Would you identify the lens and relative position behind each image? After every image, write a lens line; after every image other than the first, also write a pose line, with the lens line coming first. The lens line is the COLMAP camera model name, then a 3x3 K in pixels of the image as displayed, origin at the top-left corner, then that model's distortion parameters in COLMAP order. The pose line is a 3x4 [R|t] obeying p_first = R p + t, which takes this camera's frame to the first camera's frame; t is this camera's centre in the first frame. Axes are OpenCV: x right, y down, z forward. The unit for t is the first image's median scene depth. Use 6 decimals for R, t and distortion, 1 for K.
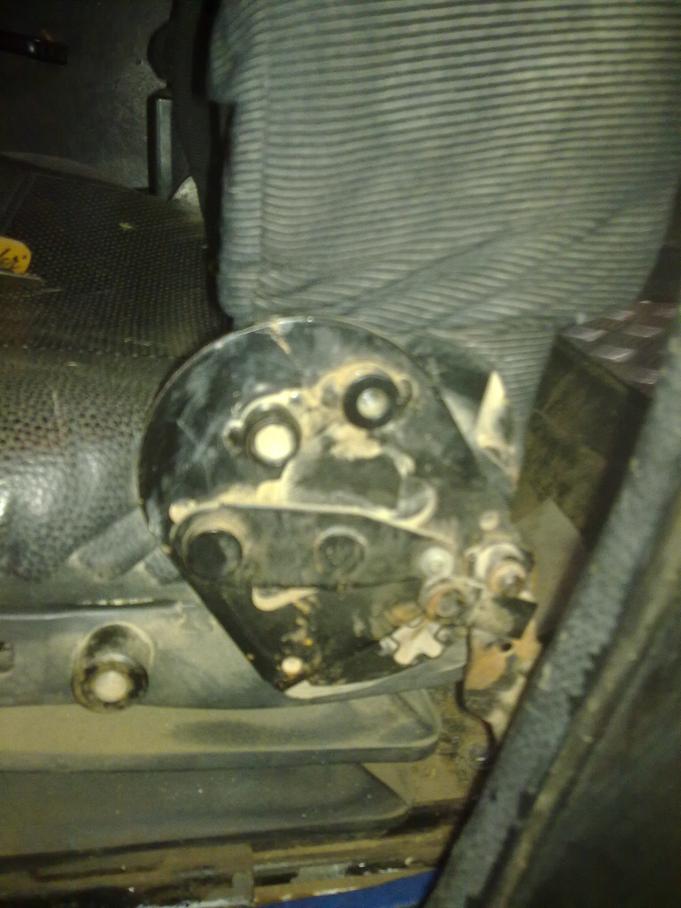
lens RADIAL K [[818.0, 0, 350.1], [0, 818.0, 430.1], [0, 0, 1]] dist [0.070552, -0.140635]
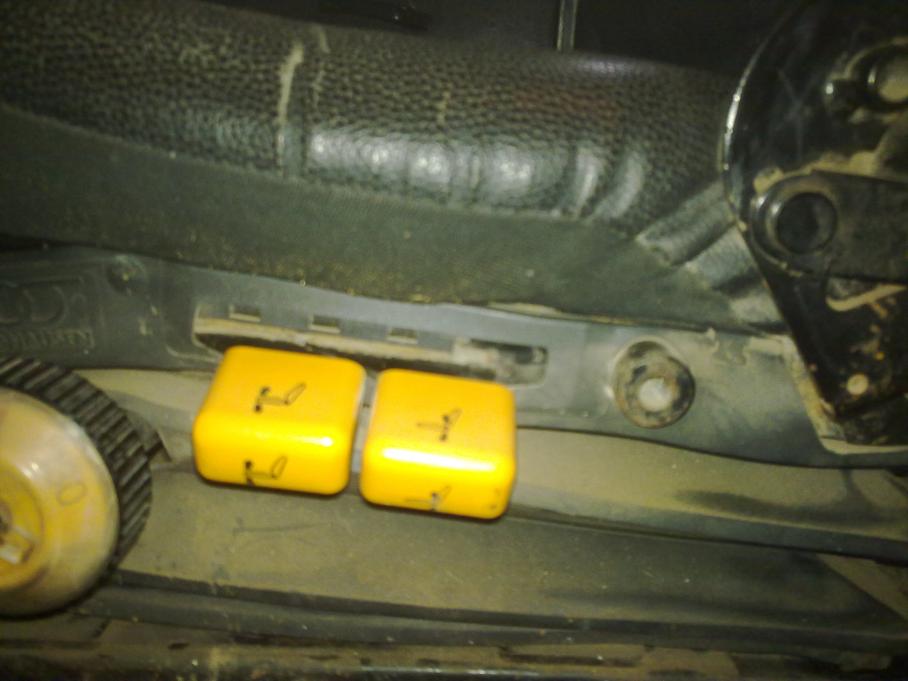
lens RADIAL K [[818.0, 0, 456.2], [0, 818.0, 345.8], [0, 0, 1]] dist [0.070552, -0.140635]
pose [[0.977372, 0.025660, -0.209966, -0.320011], [-0.048888, 0.993143, -0.106197, 0.371398], [0.205802, 0.114059, 0.971924, 0.022515]]
